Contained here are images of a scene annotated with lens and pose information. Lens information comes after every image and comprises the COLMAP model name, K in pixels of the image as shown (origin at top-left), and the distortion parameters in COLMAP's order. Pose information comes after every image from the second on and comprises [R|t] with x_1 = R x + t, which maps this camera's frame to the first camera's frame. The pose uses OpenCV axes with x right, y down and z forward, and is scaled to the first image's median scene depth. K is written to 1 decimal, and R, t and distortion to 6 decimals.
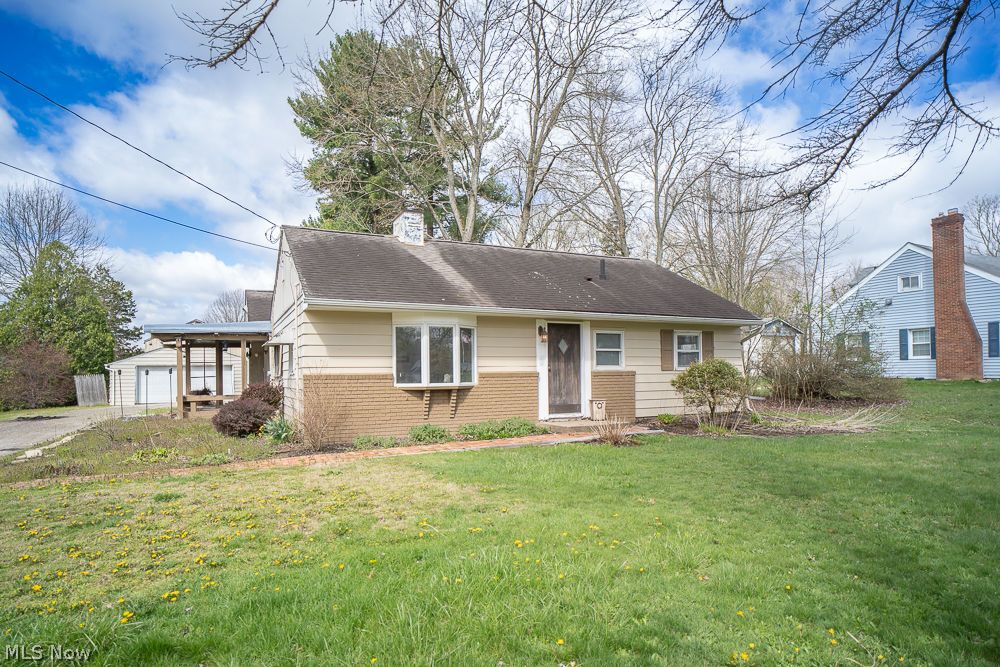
lens RADIAL K [[568.4, 0, 495.4], [0, 568.4, 336.2], [0, 0, 1]] dist [-0.021984, 0.000064]
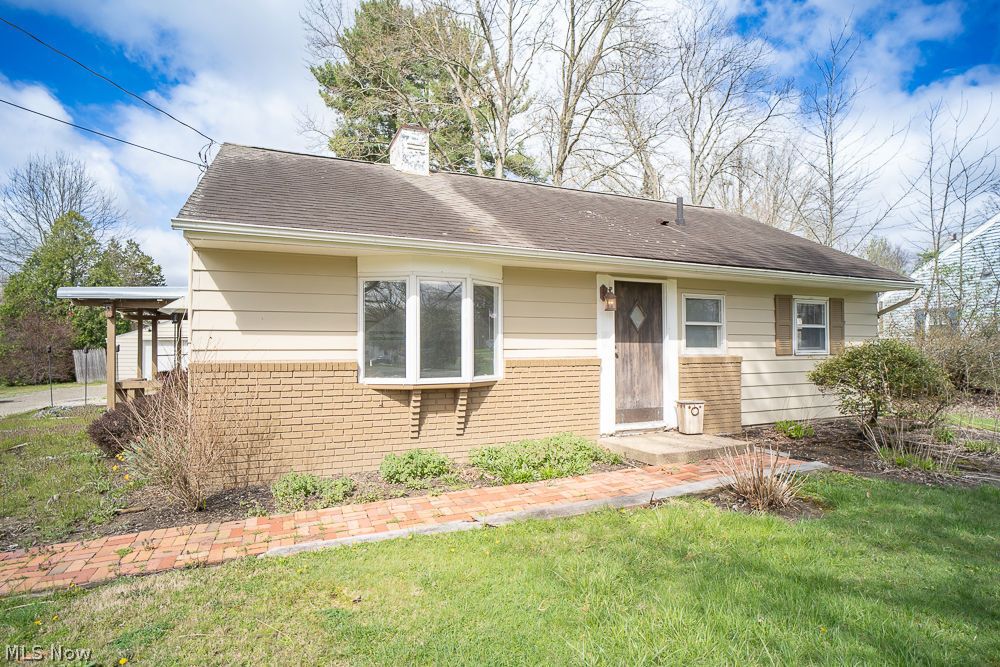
lens RADIAL K [[568.4, 0, 497.5], [0, 568.4, 328.7], [0, 0, 1]] dist [-0.021984, 0.000064]
pose [[0.999029, 0.007007, -0.043502, -0.009786], [-0.005758, 0.999569, 0.028772, 0.012331], [0.043685, -0.028494, 0.998639, 0.343576]]
